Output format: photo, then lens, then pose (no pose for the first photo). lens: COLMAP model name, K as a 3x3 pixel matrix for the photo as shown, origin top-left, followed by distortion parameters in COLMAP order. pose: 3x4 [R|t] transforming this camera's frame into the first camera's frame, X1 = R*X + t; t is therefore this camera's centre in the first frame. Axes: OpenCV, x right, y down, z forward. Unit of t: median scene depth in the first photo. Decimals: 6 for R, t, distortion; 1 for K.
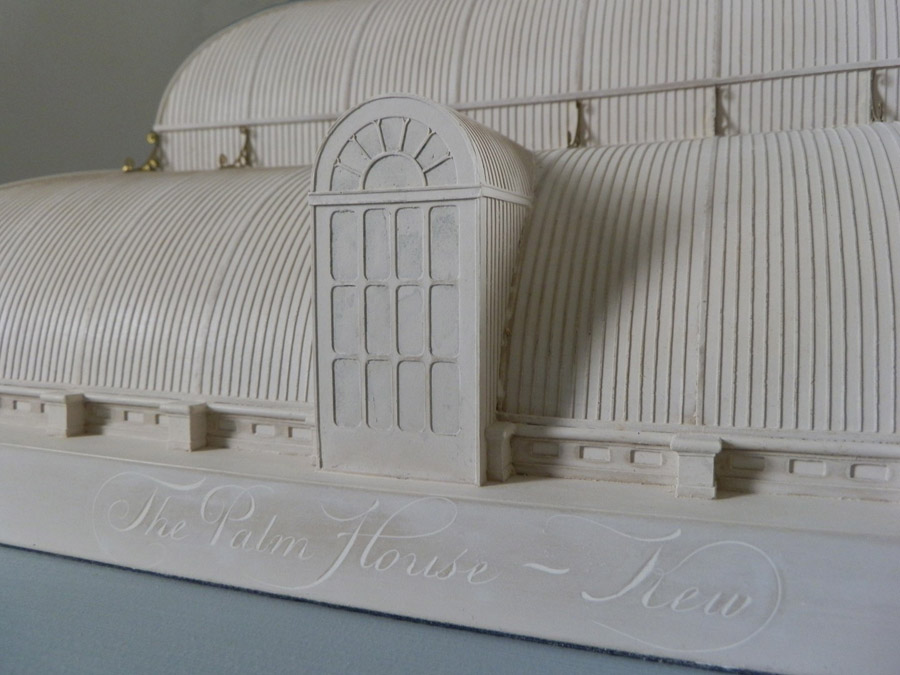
lens RADIAL K [[750.4, 0, 452.8], [0, 750.4, 333.5], [0, 0, 1]] dist [-0.024435, -0.001686]
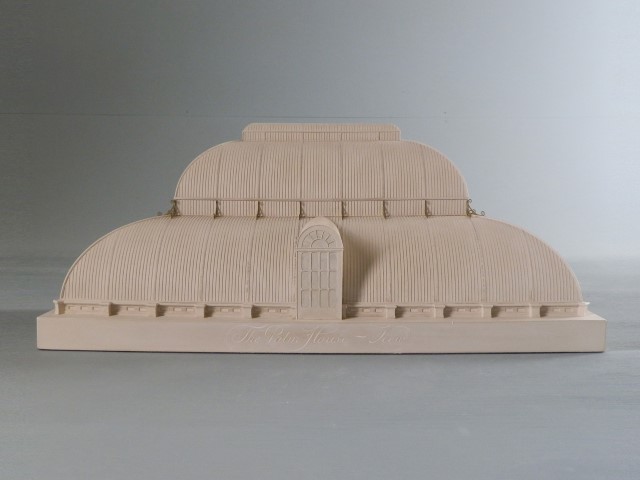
lens RADIAL K [[658.3, 0, 319.8], [0, 658.3, 239.3], [0, 0, 1]] dist [0.001468, 0.000000]
pose [[0.938958, -0.025784, 0.343065, -1.254883], [0.021542, 0.999637, 0.016171, -0.287299], [-0.343358, -0.007793, 0.939172, -2.254806]]
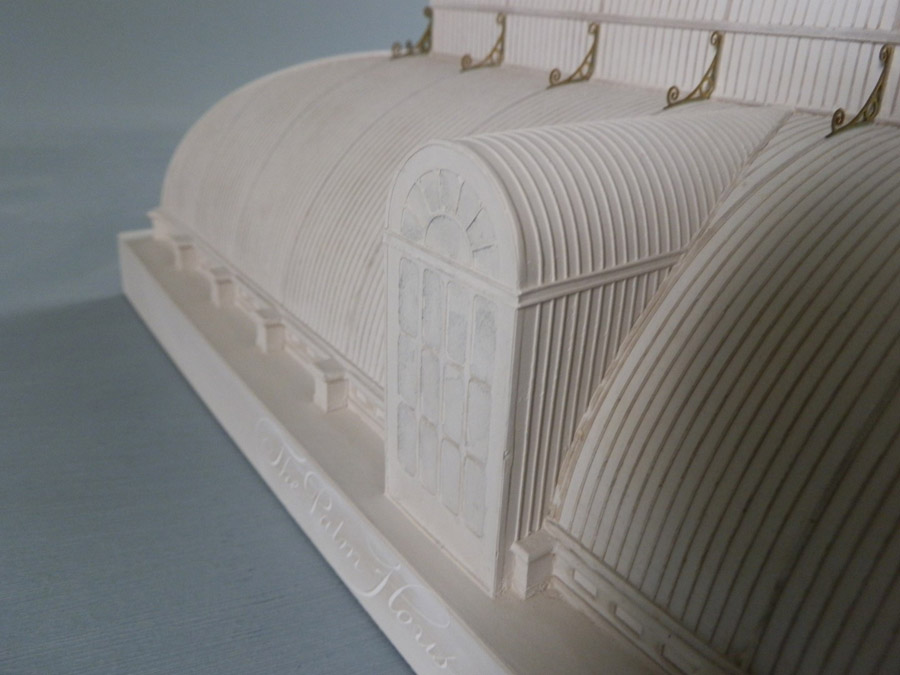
lens RADIAL K [[750.4, 0, 444.7], [0, 750.4, 340.4], [0, 0, 1]] dist [-0.024435, -0.001686]
pose [[0.821886, 0.271923, -0.500561, 0.343987], [-0.089866, 0.929602, 0.357441, -0.389115], [0.562520, -0.248793, 0.788463, 0.320212]]
